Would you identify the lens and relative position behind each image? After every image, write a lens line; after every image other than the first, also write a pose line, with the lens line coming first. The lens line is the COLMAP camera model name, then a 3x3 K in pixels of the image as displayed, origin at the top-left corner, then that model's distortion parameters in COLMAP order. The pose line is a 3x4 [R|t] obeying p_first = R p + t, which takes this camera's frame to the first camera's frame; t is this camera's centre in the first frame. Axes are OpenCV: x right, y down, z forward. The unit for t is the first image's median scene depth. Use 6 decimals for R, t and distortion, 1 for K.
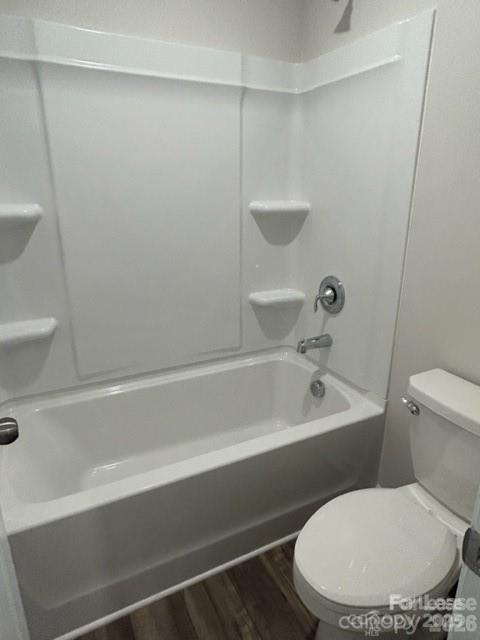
lens RADIAL K [[395.9, 0, 240.0], [0, 395.9, 320.0], [0, 0, 1]] dist [0.003160, 0.002893]
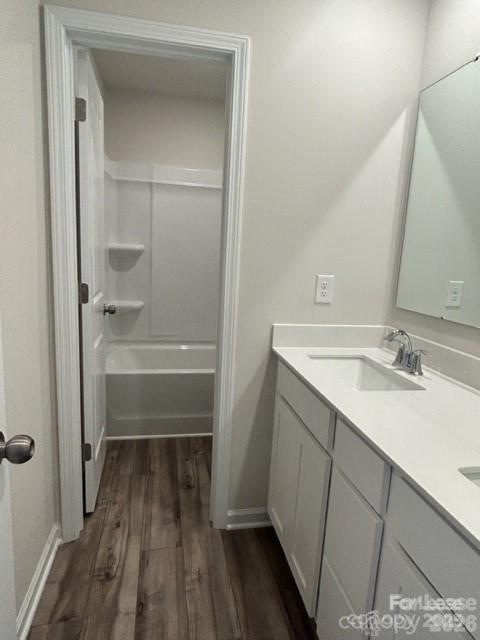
lens RADIAL K [[395.9, 0, 240.0], [0, 395.9, 320.0], [0, 0, 1]] dist [0.003160, 0.002893]
pose [[0.959268, 0.097389, -0.265180, 0.620904], [-0.133005, 0.983847, -0.119810, 0.306327], [0.249229, 0.150200, 0.956726, -0.878034]]
